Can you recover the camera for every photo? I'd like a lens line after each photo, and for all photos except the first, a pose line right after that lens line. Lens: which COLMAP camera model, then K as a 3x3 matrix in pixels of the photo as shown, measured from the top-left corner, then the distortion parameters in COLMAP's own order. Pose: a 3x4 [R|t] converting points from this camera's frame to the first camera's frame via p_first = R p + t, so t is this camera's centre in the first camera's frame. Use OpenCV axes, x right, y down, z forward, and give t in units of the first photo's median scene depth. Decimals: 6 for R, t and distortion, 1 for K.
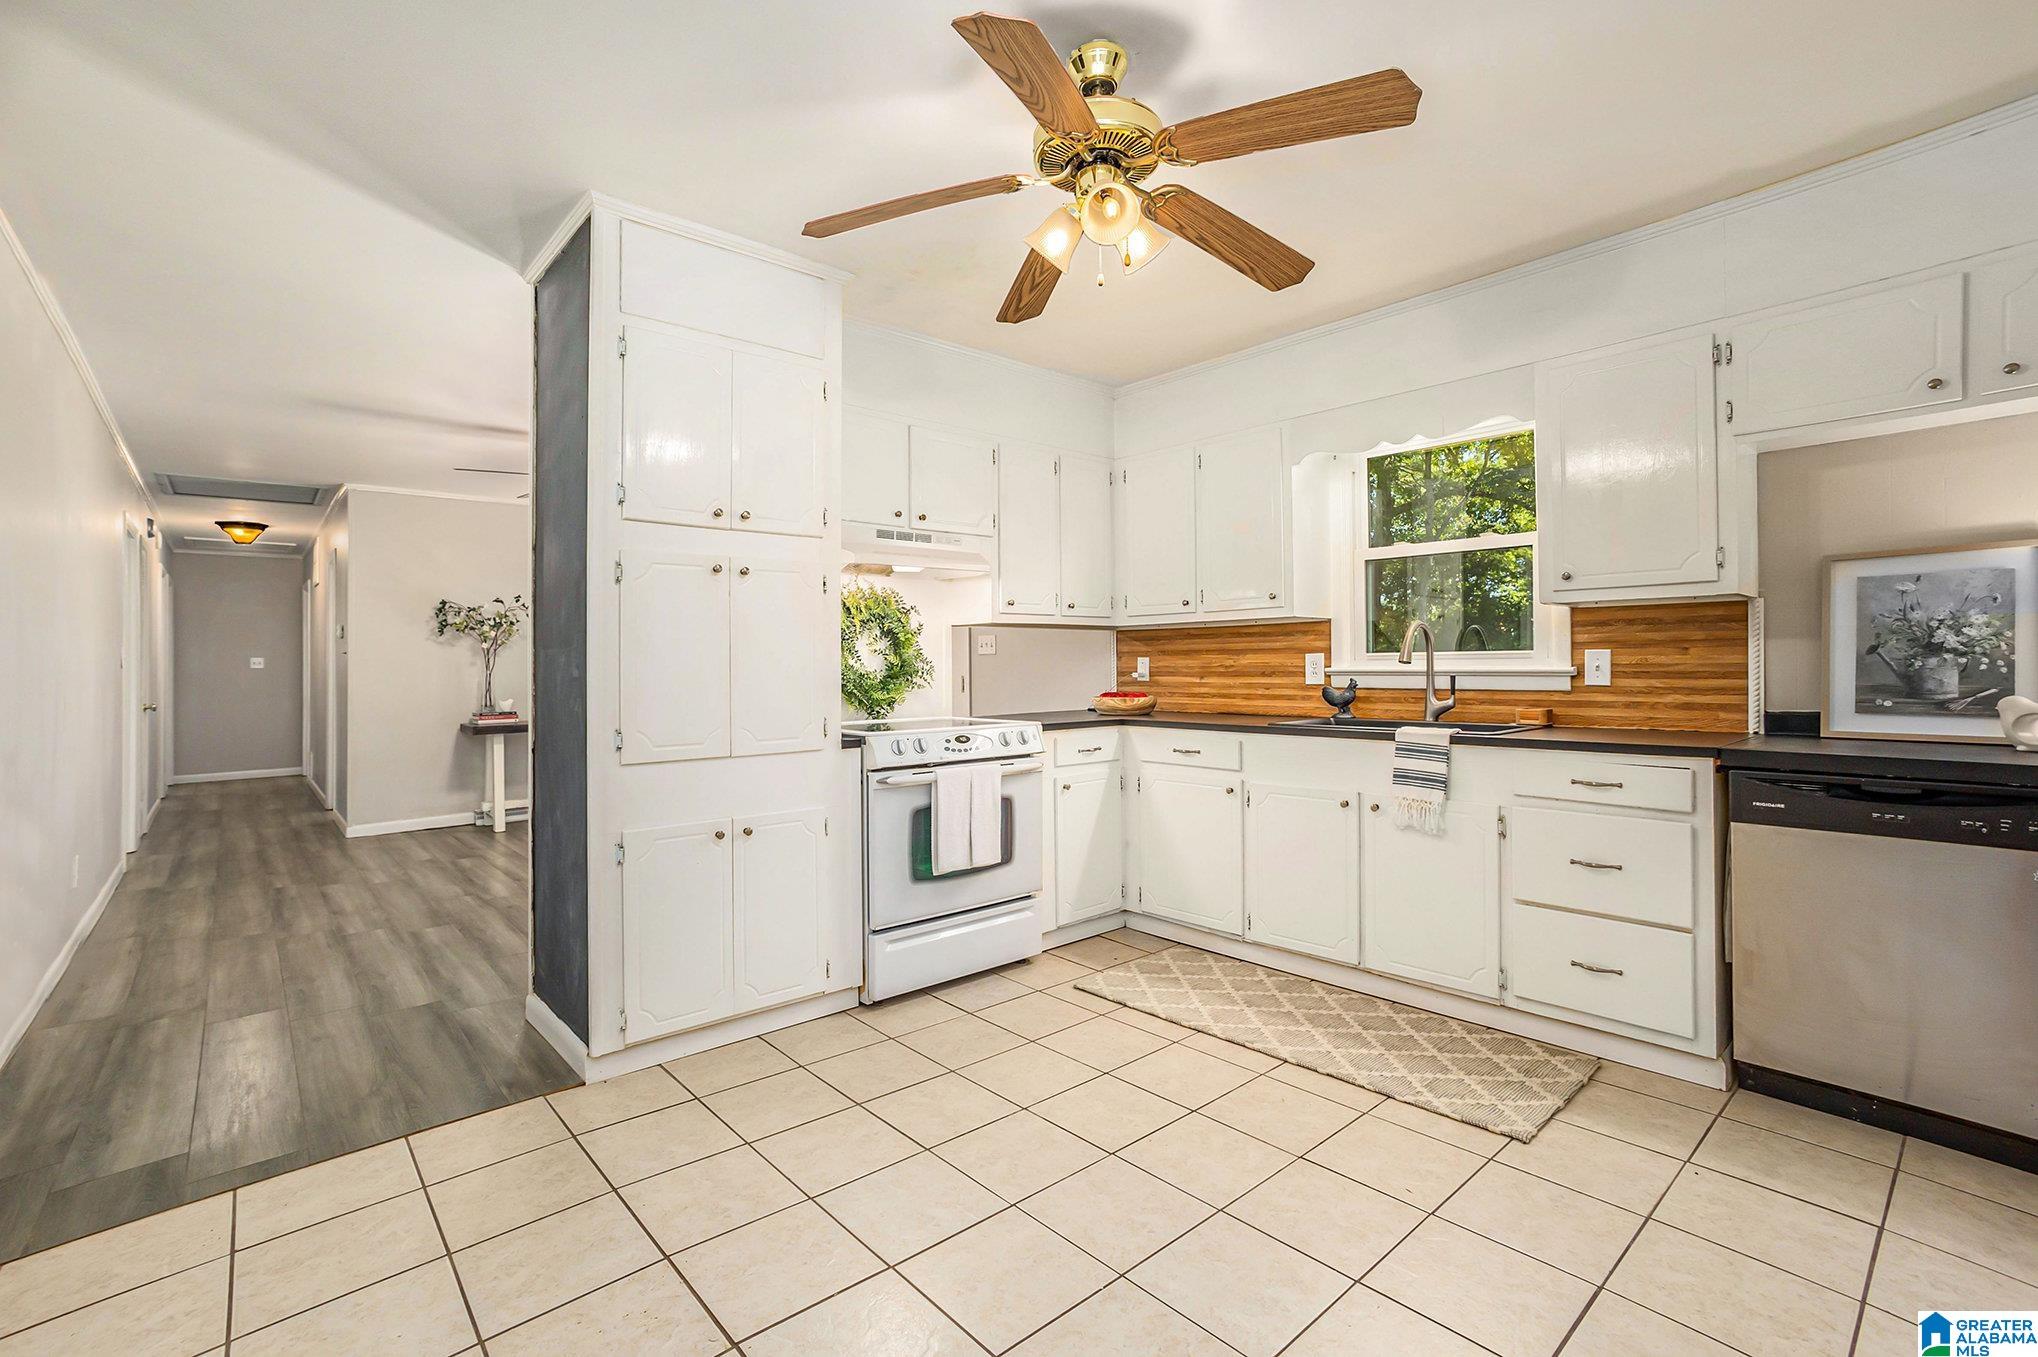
lens RADIAL K [[905.9, 0, 1015.1], [0, 905.9, 661.5], [0, 0, 1]] dist [-0.063752, 0.037010]
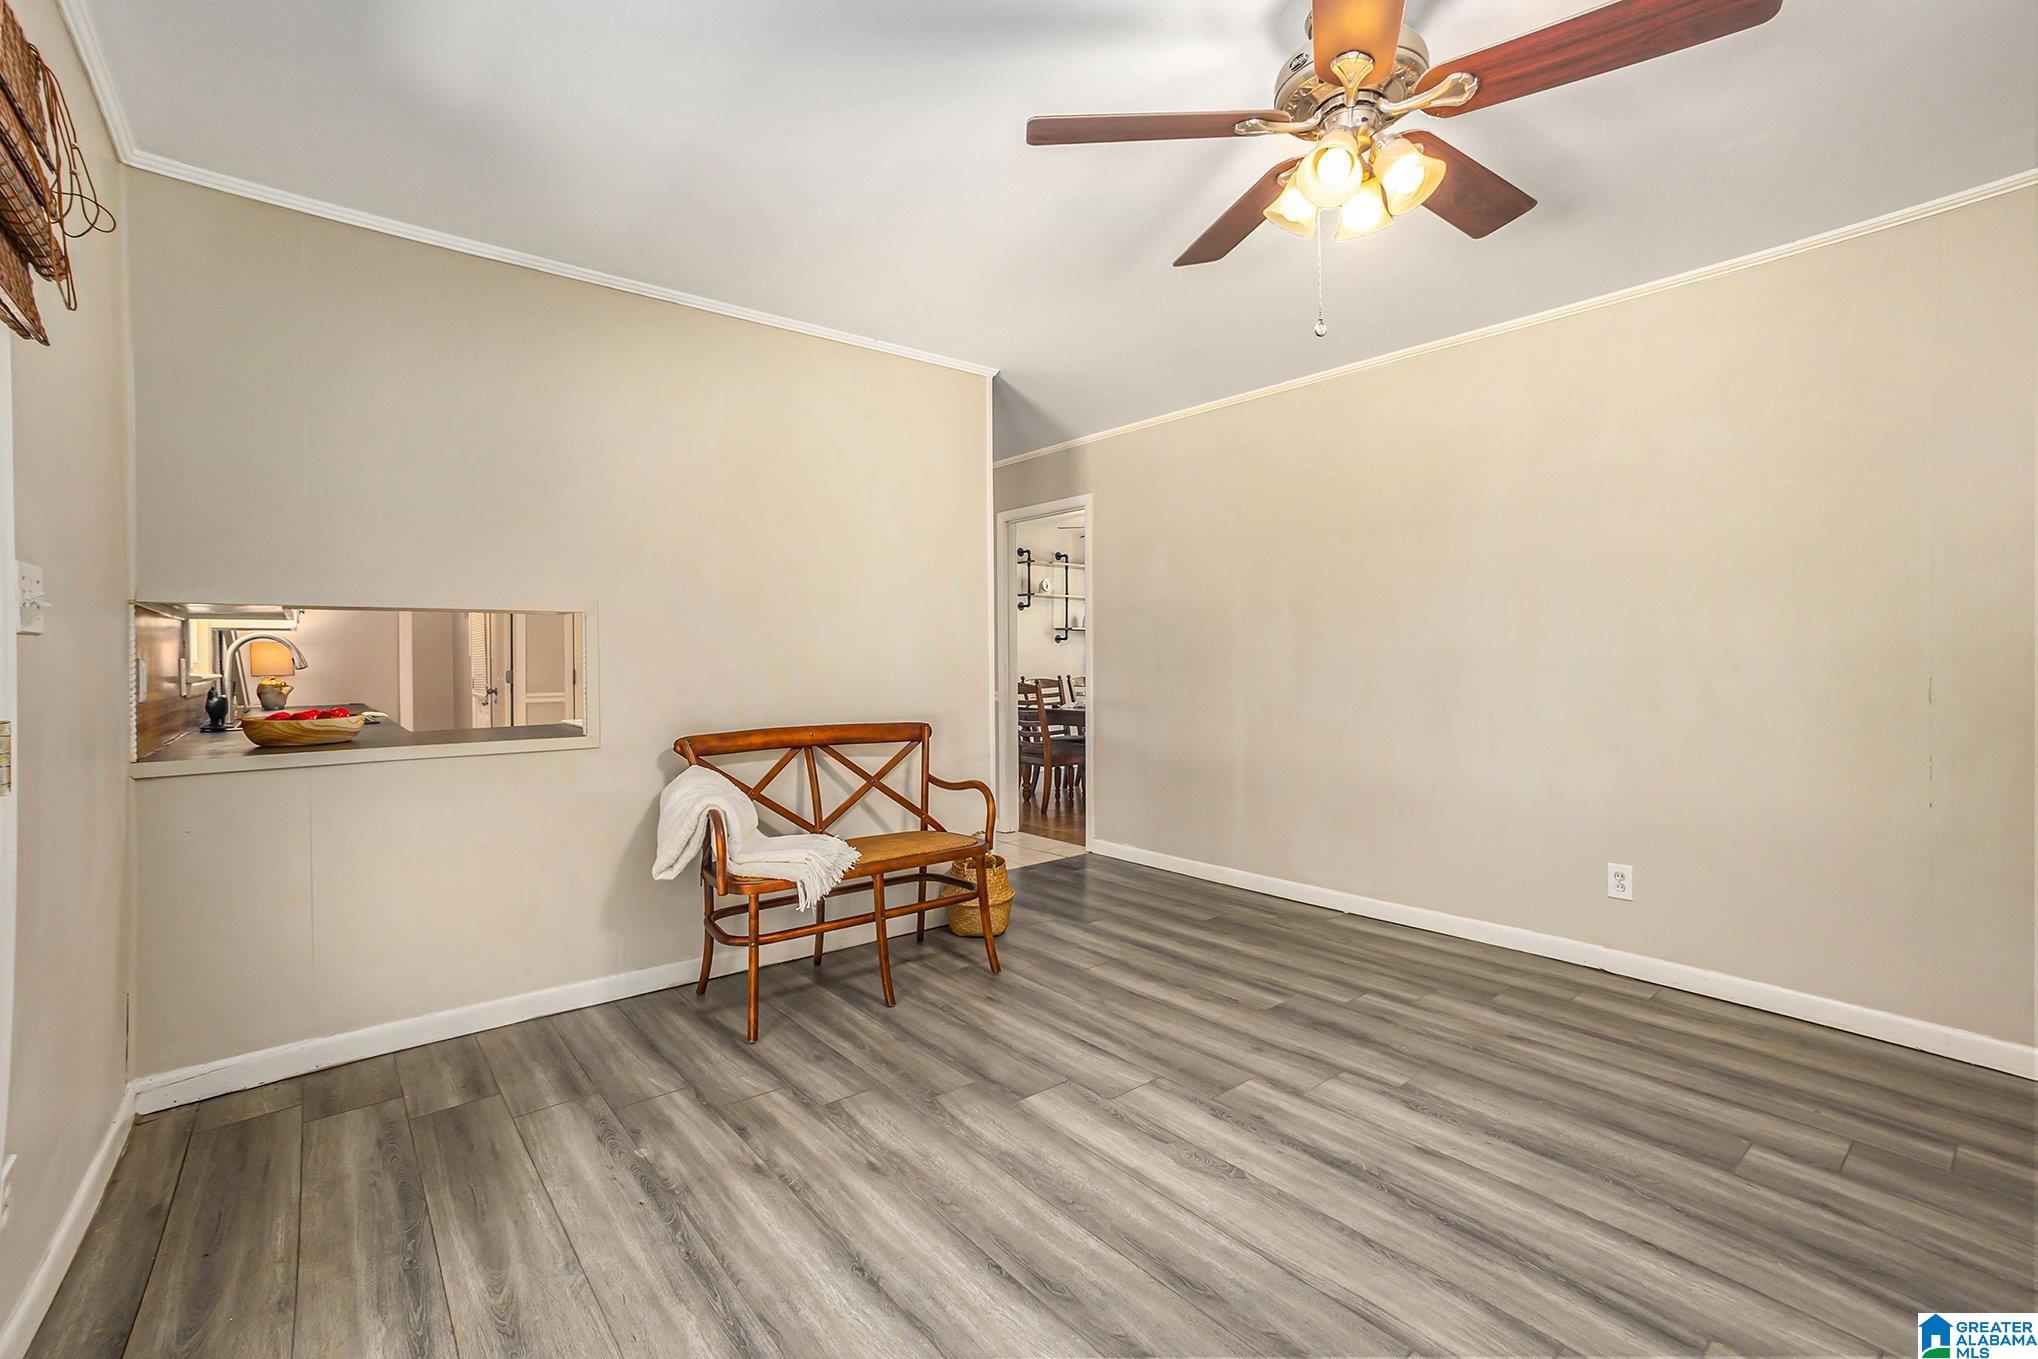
lens RADIAL K [[905.9, 0, 1015.1], [0, 905.9, 662.5], [0, 0, 1]] dist [-0.063752, 0.037010]
pose [[-0.999052, 0.022568, 0.037225, -0.555767], [0.022633, 0.999743, 0.001337, 0.007918], [-0.037185, 0.002179, -0.999306, 2.082398]]
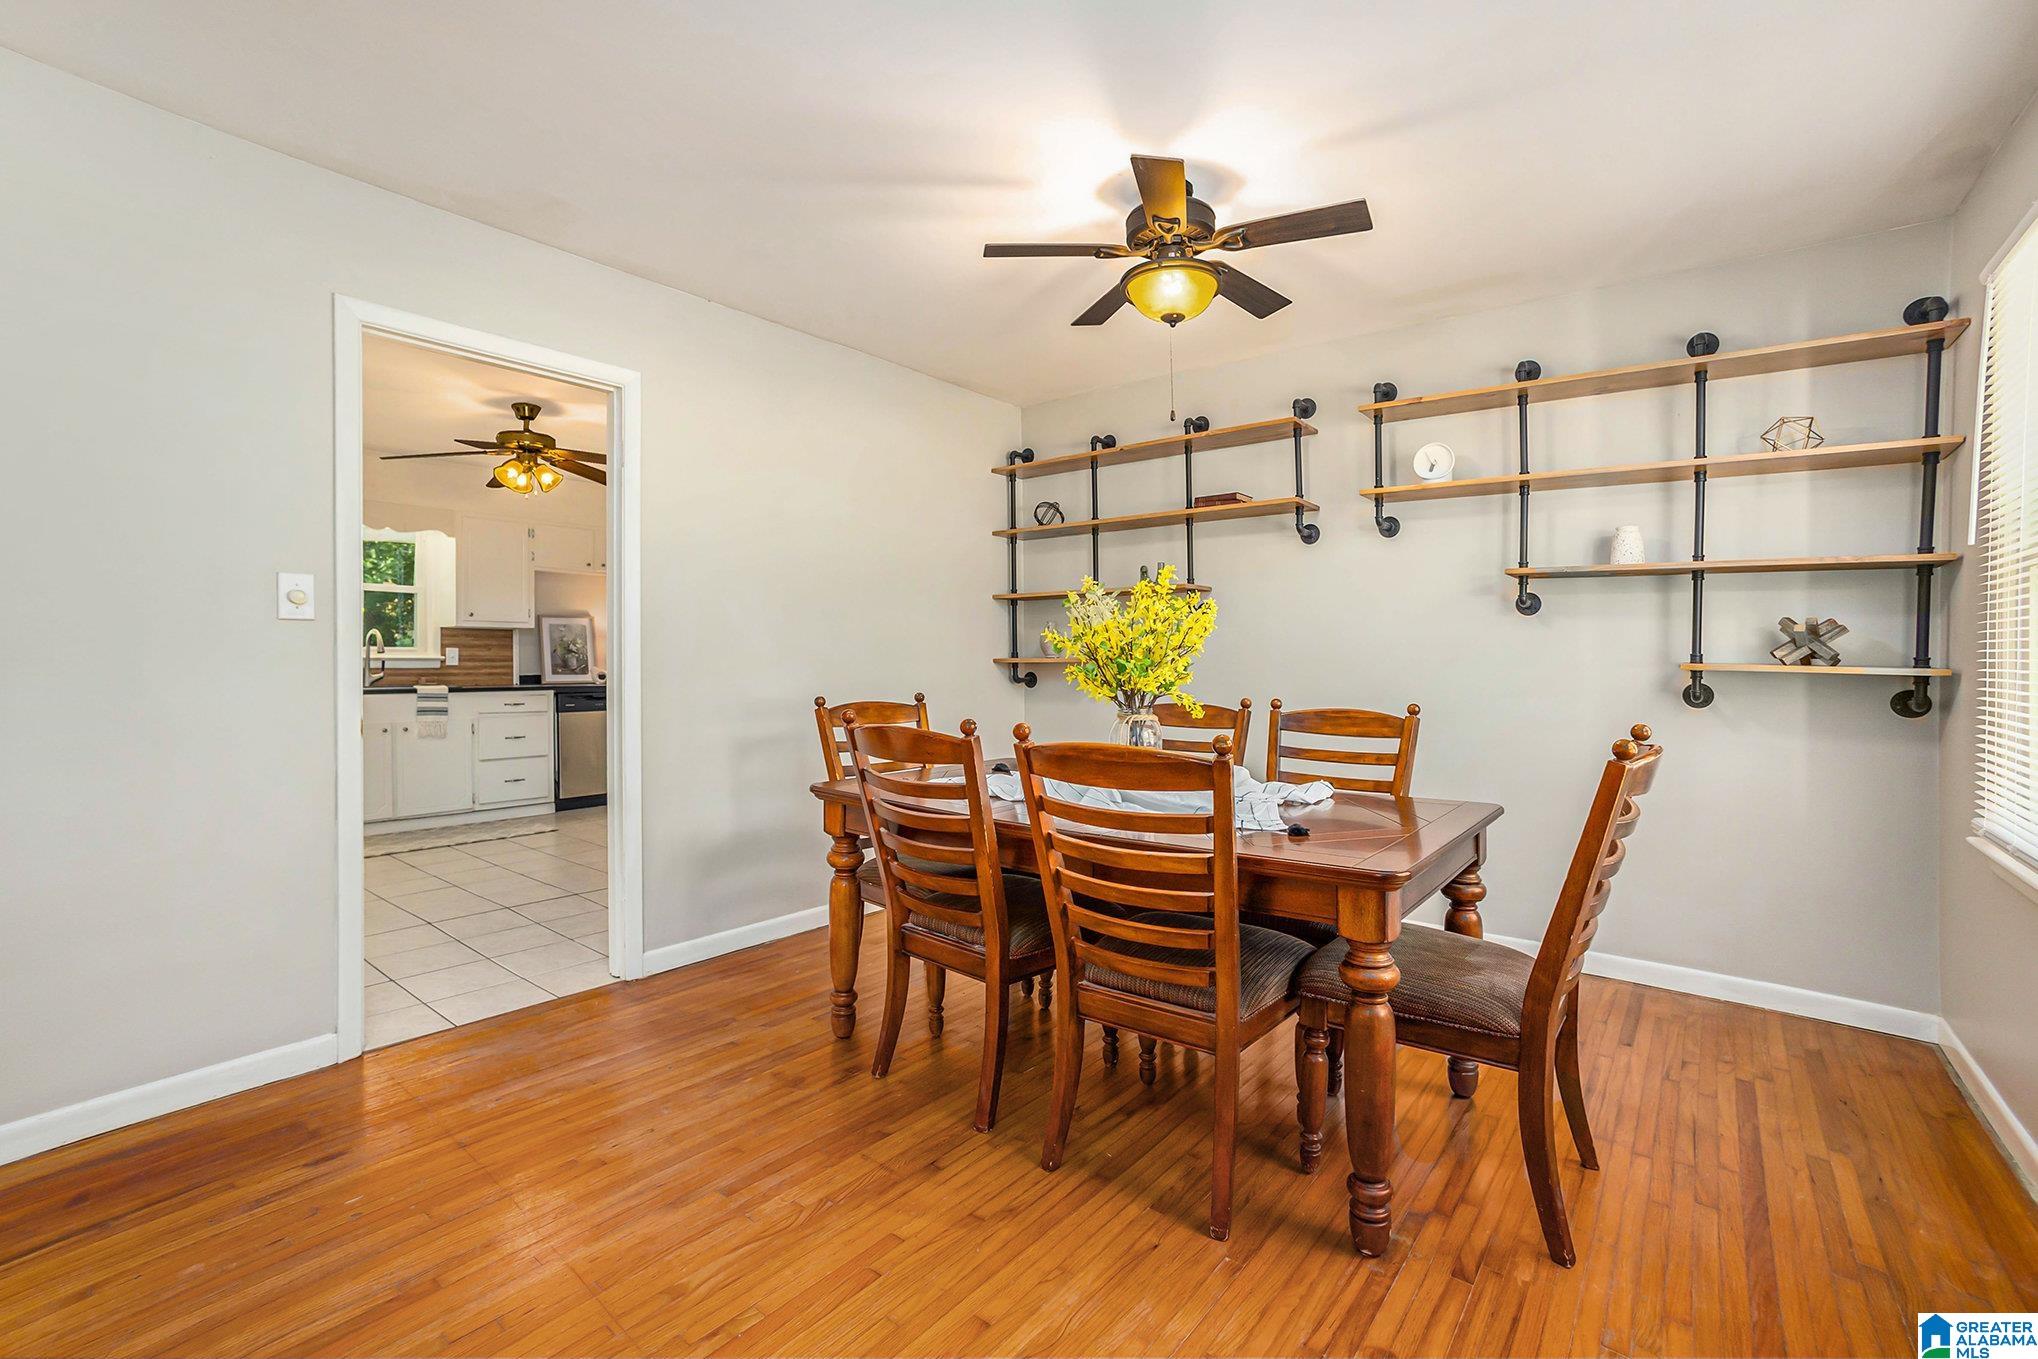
lens RADIAL K [[906.0, 0, 1013.5], [0, 906.0, 674.1], [0, 0, 1]] dist [-0.078152, 0.060860]
pose [[-0.164571, -0.003853, 0.986358, -1.483475], [-0.005524, 0.999980, 0.002985, 0.031266], [-0.986350, -0.004958, -0.164589, 0.042609]]
